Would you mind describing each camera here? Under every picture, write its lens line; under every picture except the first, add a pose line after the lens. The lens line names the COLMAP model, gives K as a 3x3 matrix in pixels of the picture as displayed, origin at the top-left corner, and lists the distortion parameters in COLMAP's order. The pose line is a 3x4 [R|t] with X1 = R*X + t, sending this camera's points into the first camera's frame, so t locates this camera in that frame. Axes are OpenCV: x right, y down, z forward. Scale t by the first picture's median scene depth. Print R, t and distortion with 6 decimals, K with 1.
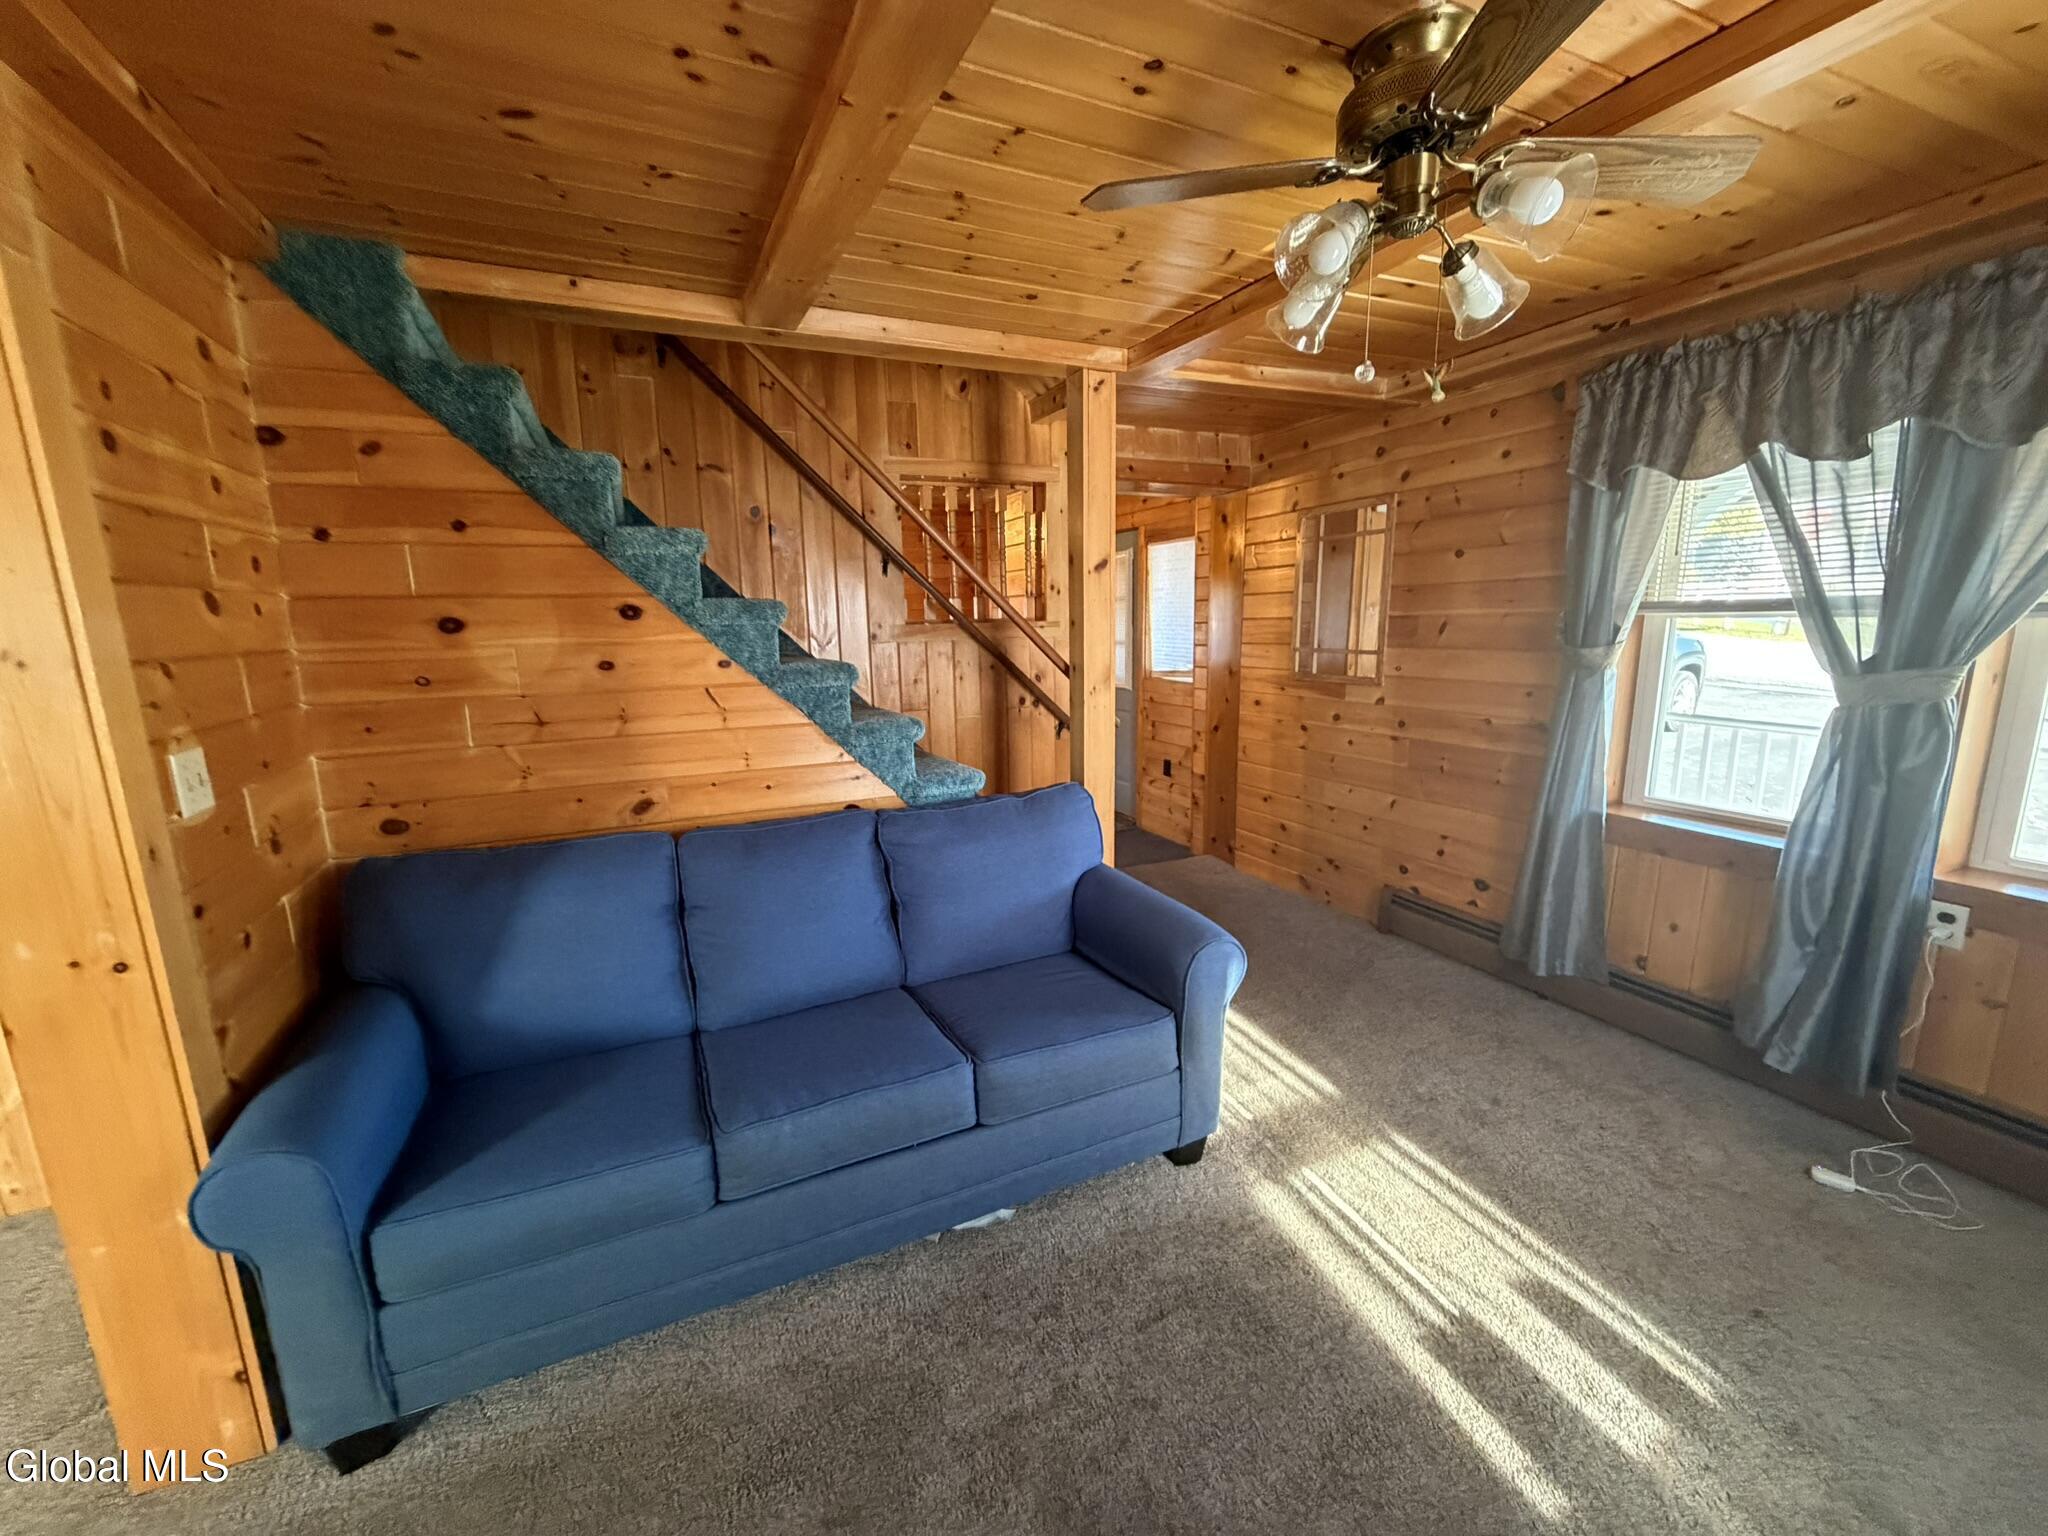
lens RADIAL K [[815.0, 0, 1016.3], [0, 815.0, 770.4], [0, 0, 1]] dist [0.000341, -0.000105]
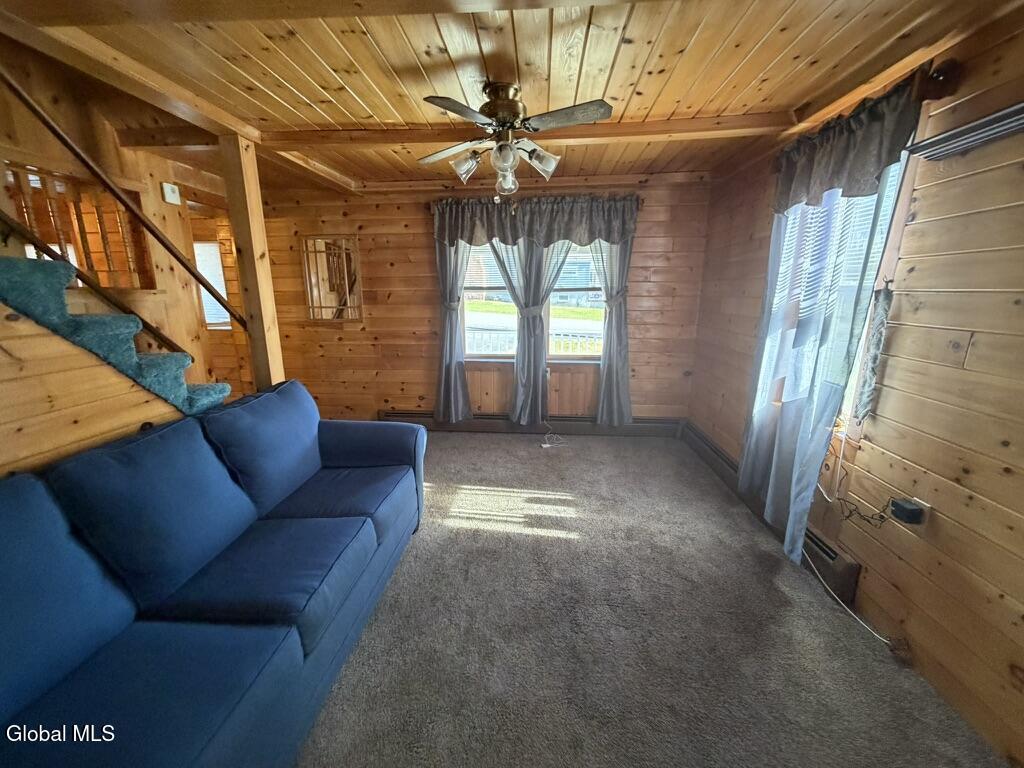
lens RADIAL K [[407.5, 0, 511.4], [0, 407.5, 385.3], [0, 0, 1]] dist [0.000341, -0.000105]
pose [[0.487072, -0.177382, 0.855159, -0.485809], [0.154385, 0.981225, 0.115598, -0.002311], [-0.859608, 0.075719, 0.505312, 0.152829]]
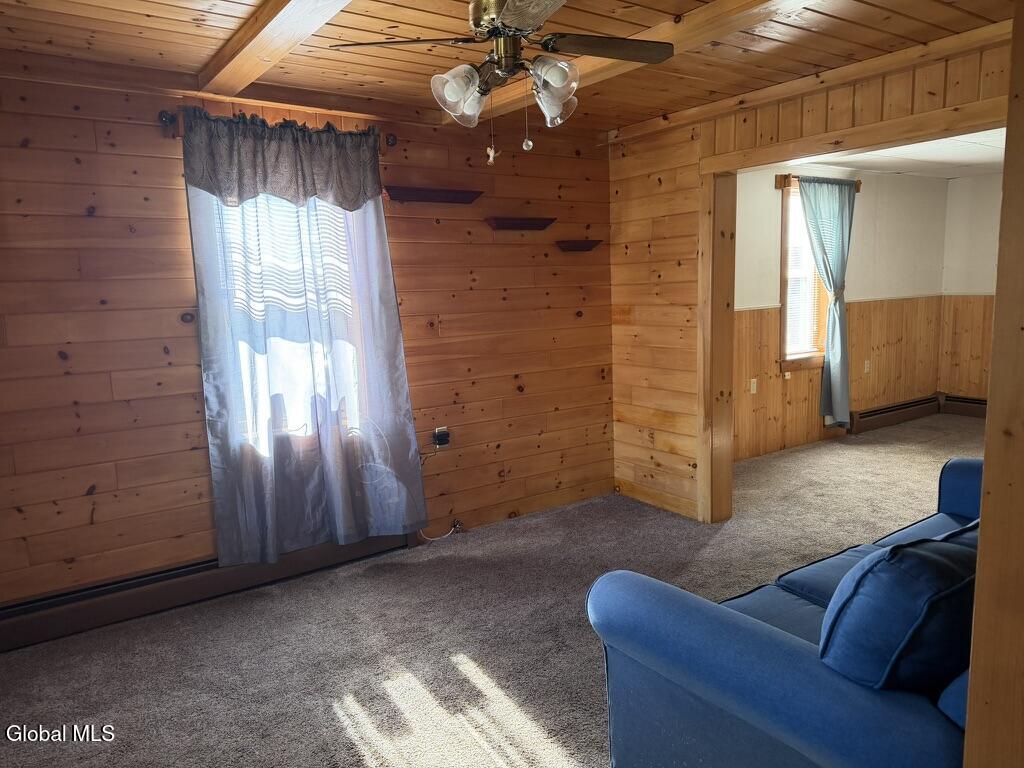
lens RADIAL K [[717.8, 0, 498.0], [0, 717.8, 381.8], [0, 0, 1]] dist [0.073207, -0.085585]
pose [[-0.985692, 0.075149, -0.150874, 0.430153], [0.024309, 0.949132, 0.313940, -0.272098], [0.166792, 0.305780, -0.937379, 1.469325]]
